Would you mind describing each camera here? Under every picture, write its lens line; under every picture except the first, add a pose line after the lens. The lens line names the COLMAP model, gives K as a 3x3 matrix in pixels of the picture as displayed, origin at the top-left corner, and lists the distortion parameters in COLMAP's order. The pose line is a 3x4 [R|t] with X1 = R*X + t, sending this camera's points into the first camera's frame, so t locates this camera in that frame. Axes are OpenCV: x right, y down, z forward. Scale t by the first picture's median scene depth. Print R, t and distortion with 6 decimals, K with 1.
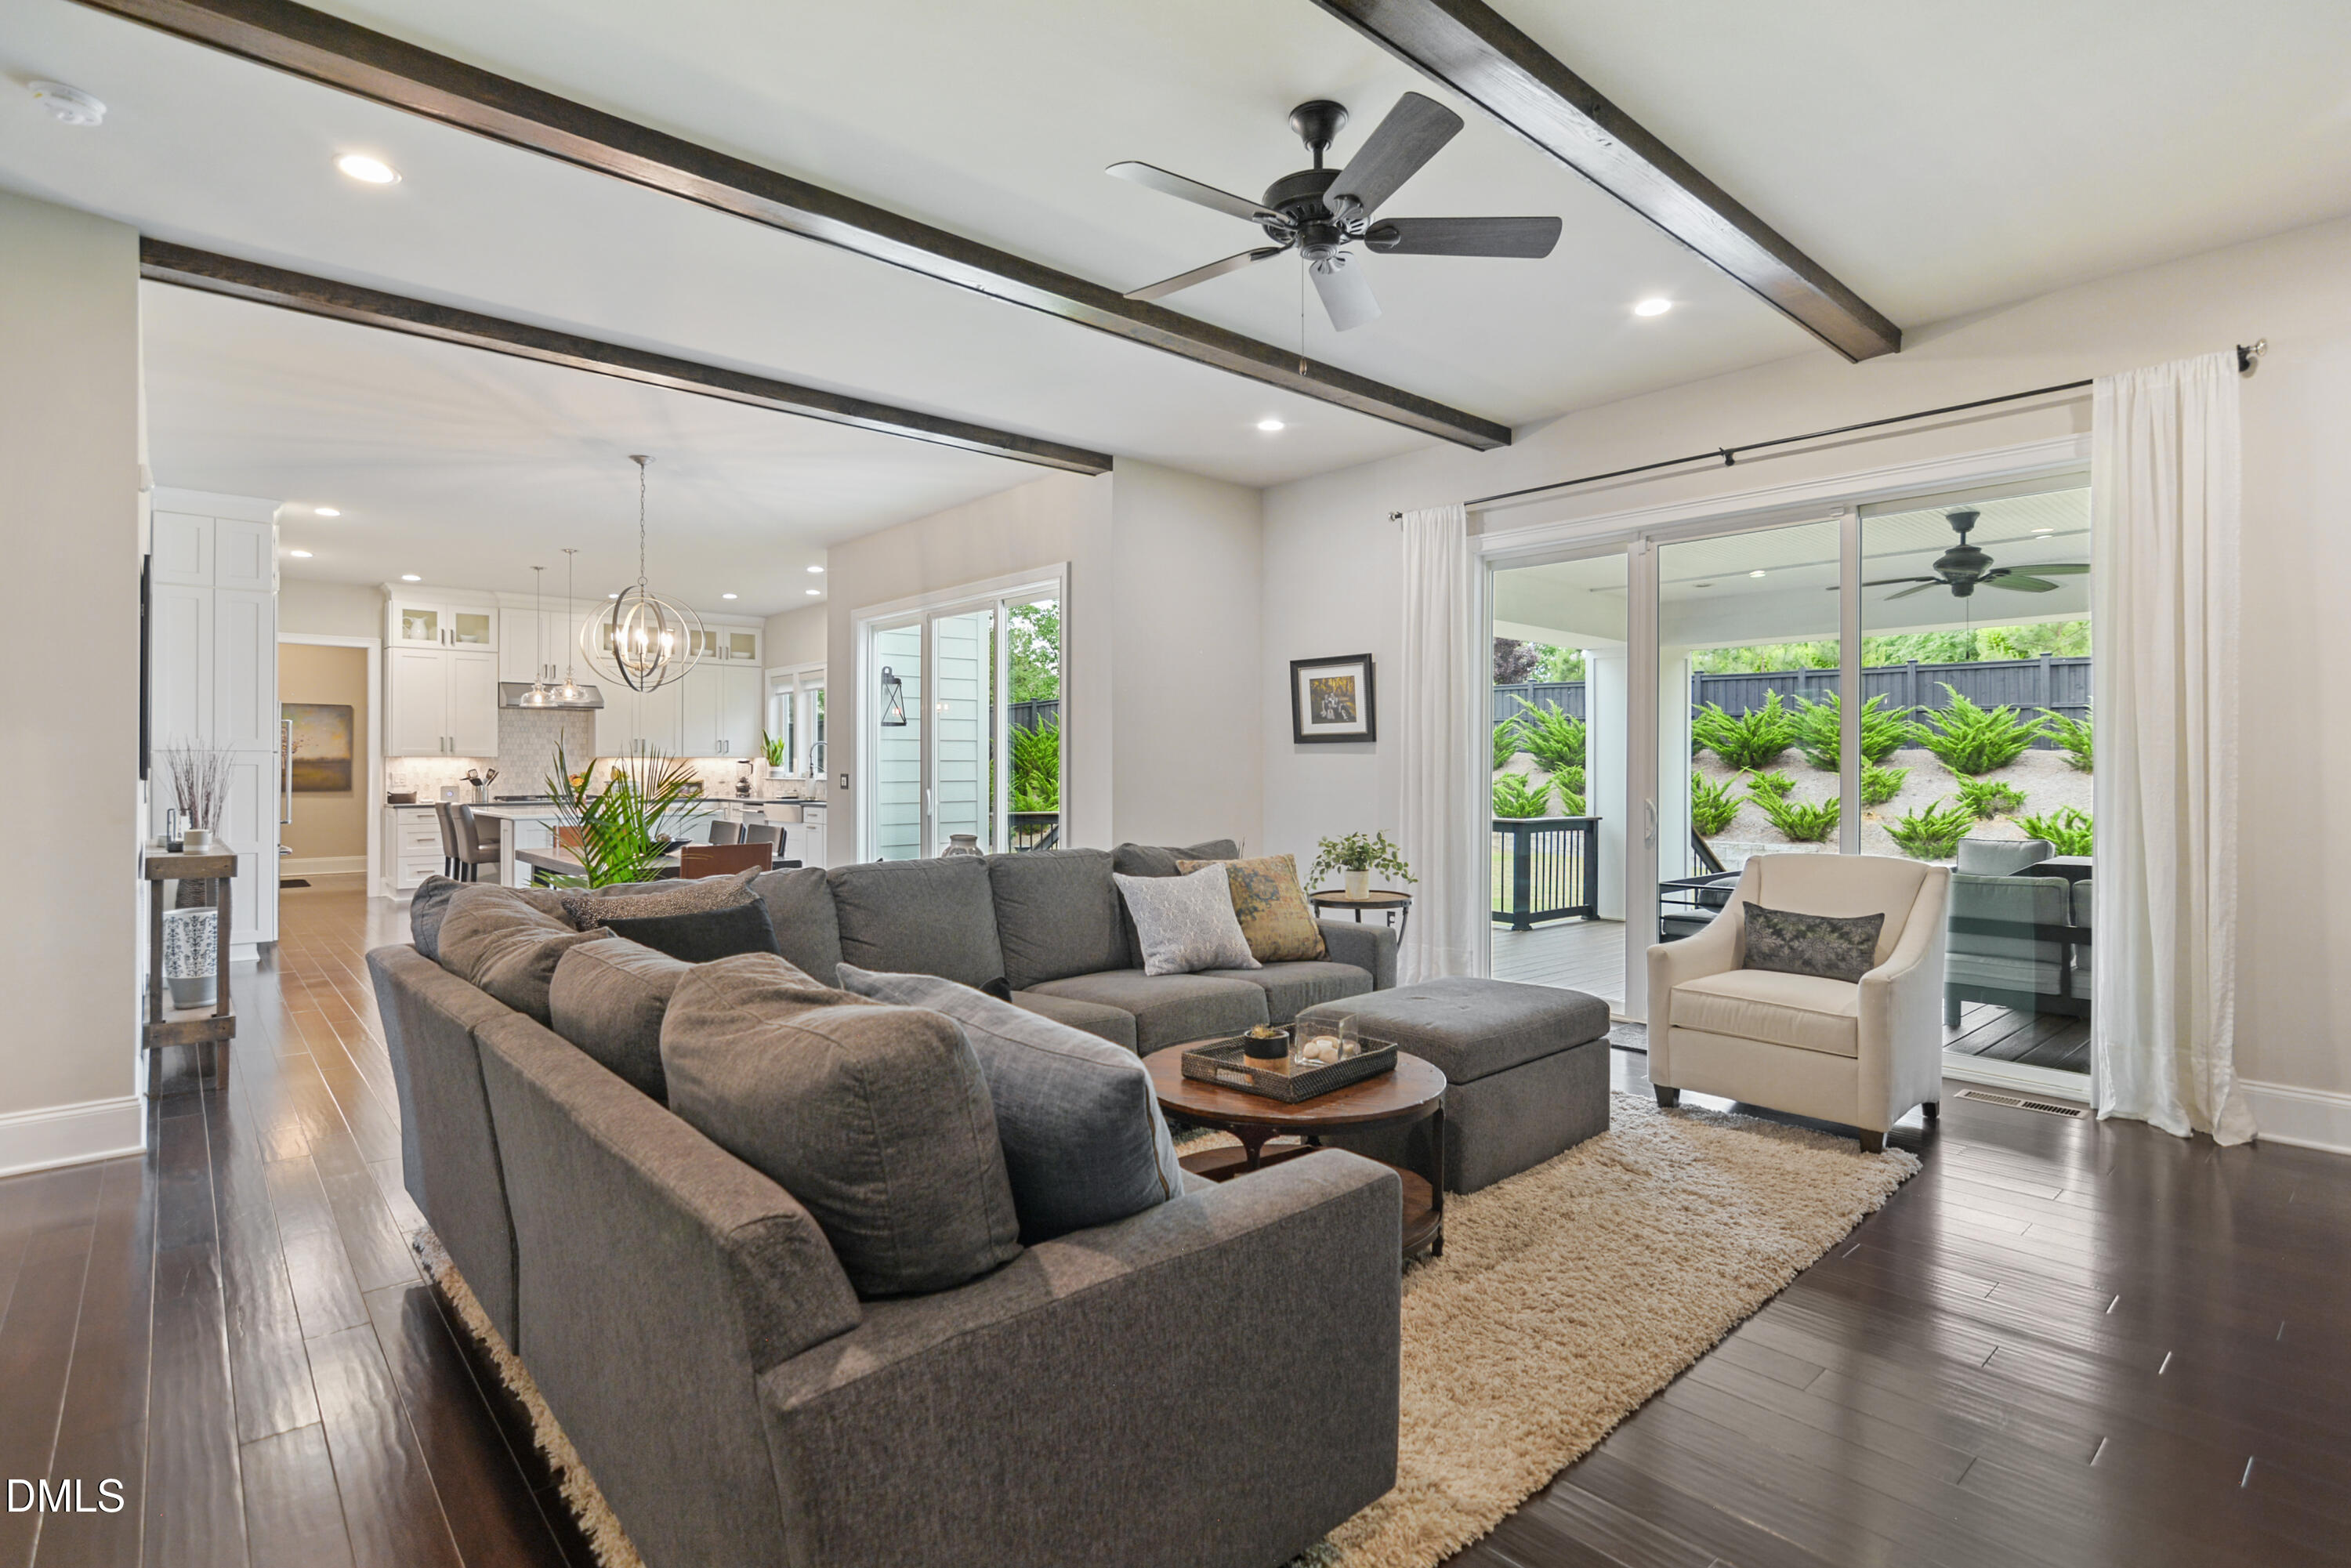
lens RADIAL K [[1140.2, 0, 1167.6], [0, 1140.2, 771.3], [0, 0, 1]] dist [-0.001986, 0.000079]
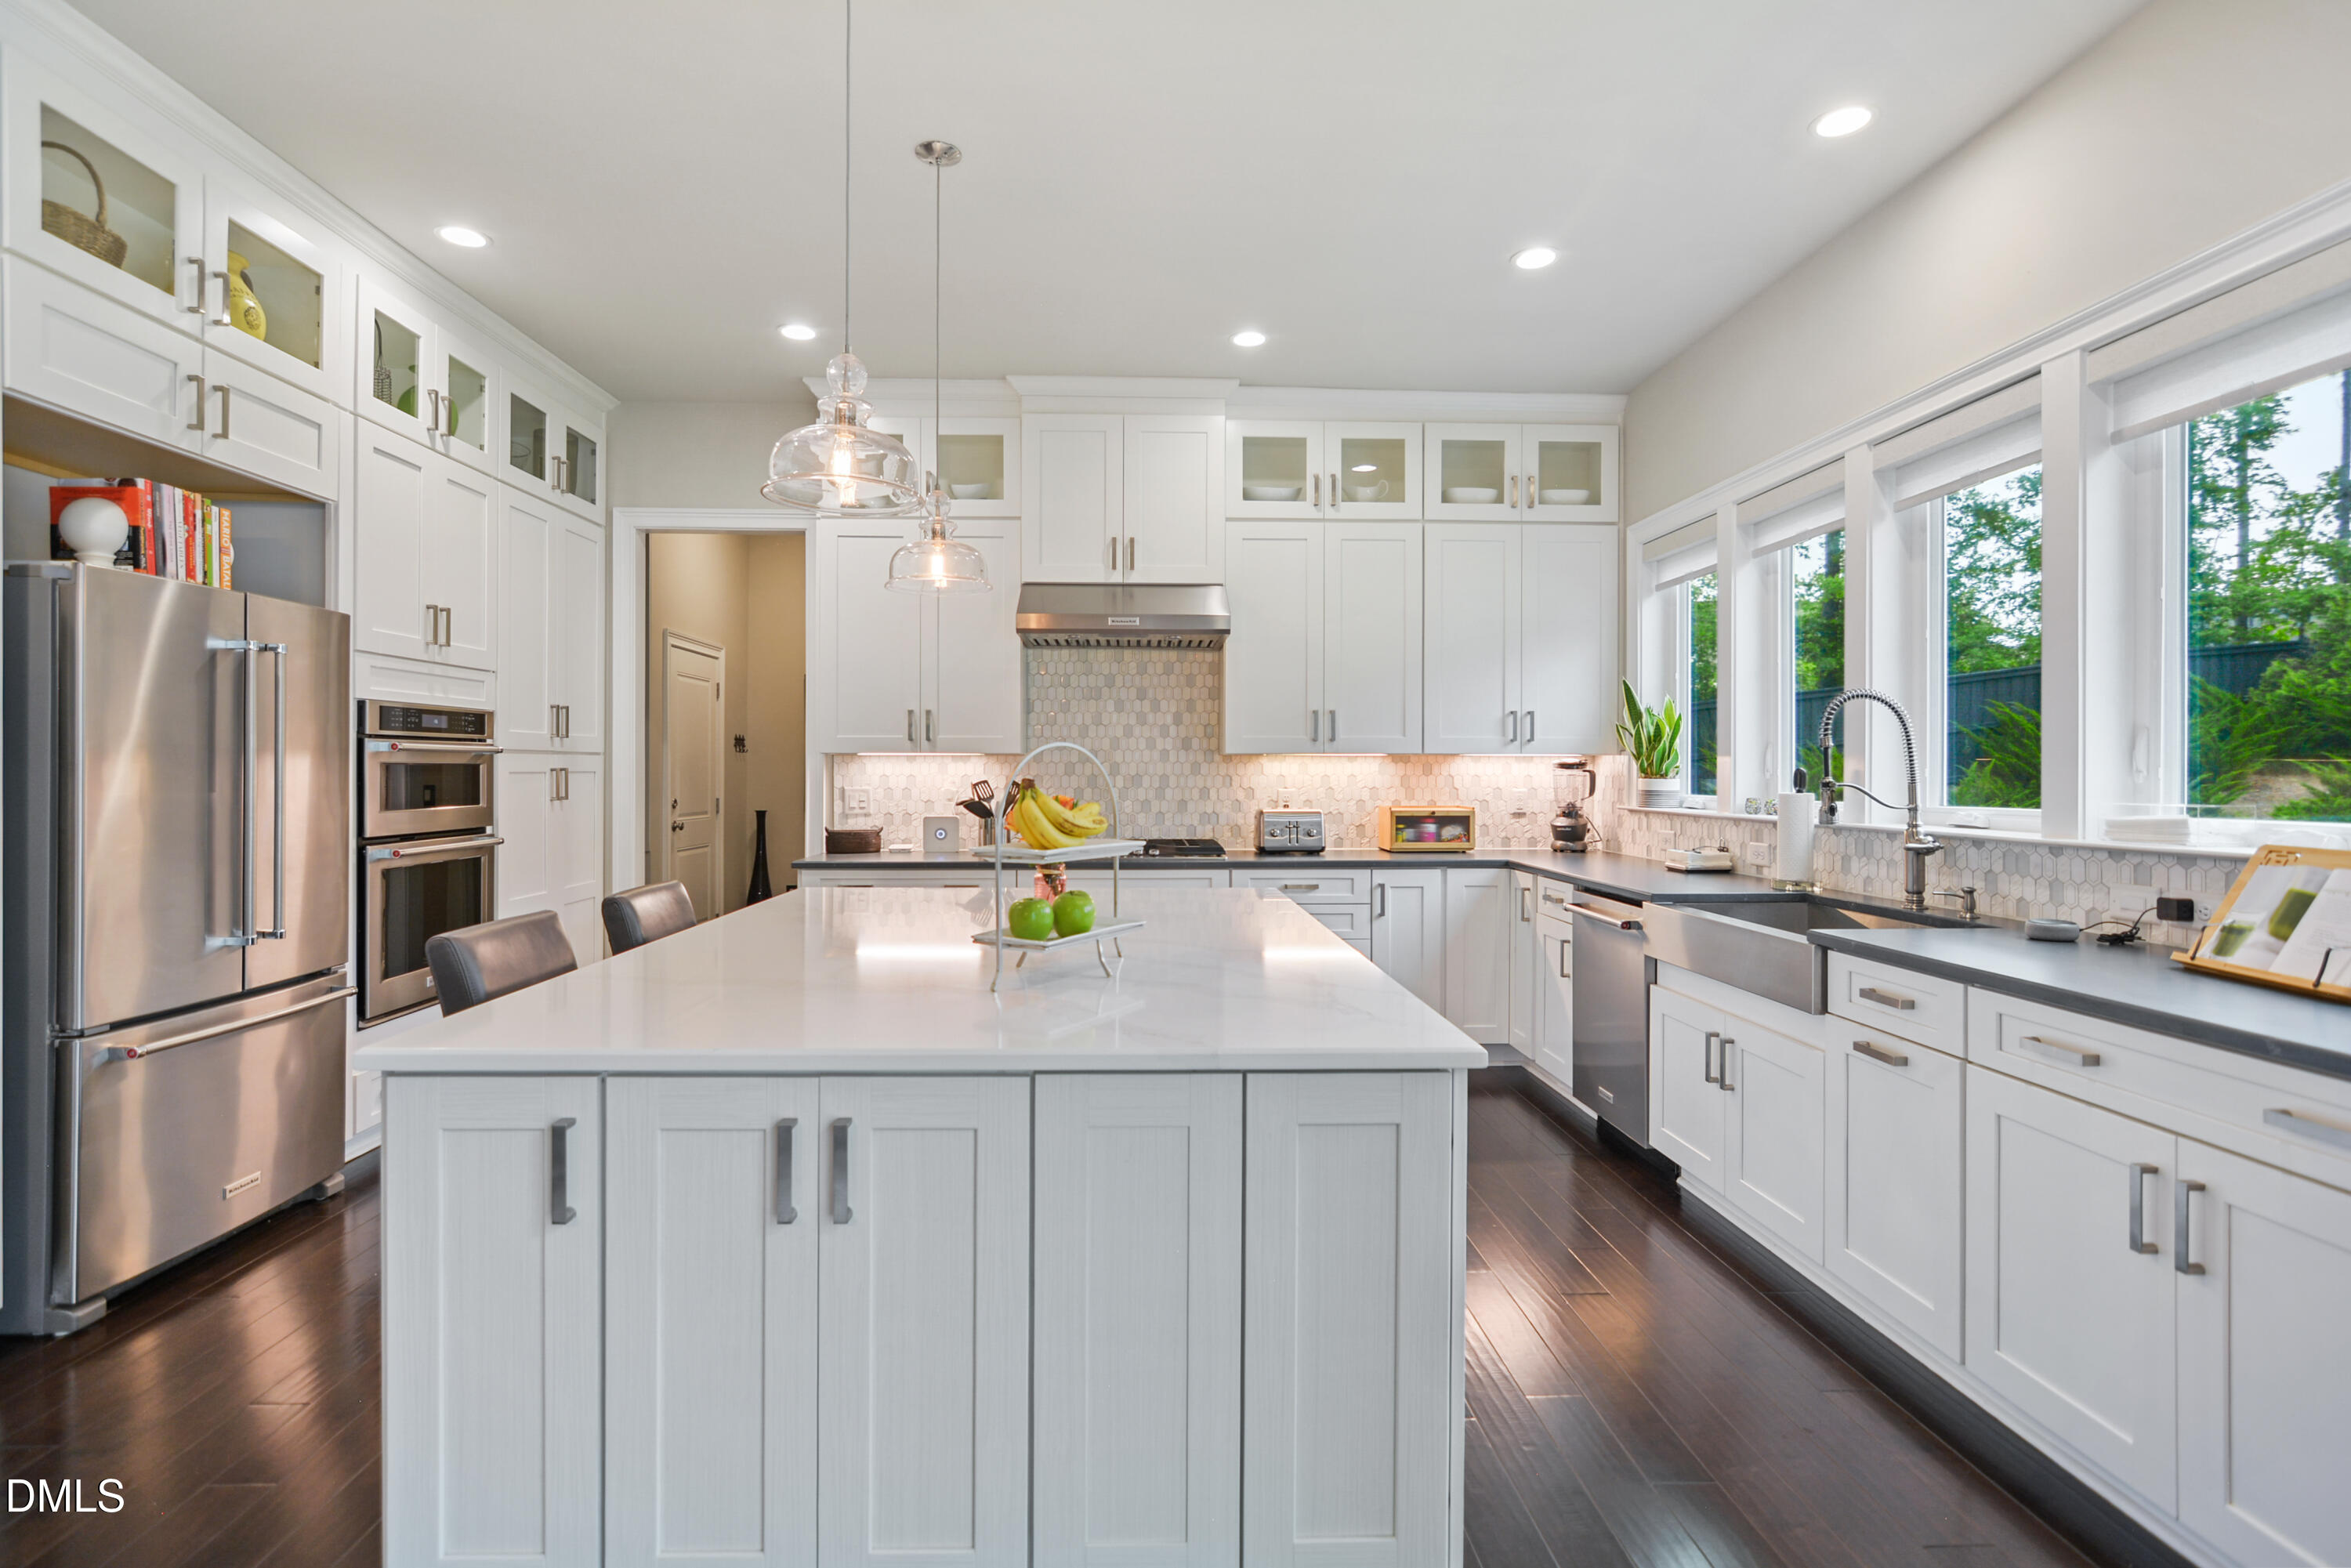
lens RADIAL K [[1140.2, 0, 1168.5], [0, 1140.2, 769.3], [0, 0, 1]] dist [-0.001986, 0.000079]
pose [[0.773739, 0.001353, -0.633503, -0.237105], [-0.004576, 0.999984, -0.003454, -0.004918], [0.633488, 0.005572, 0.773732, 0.625636]]
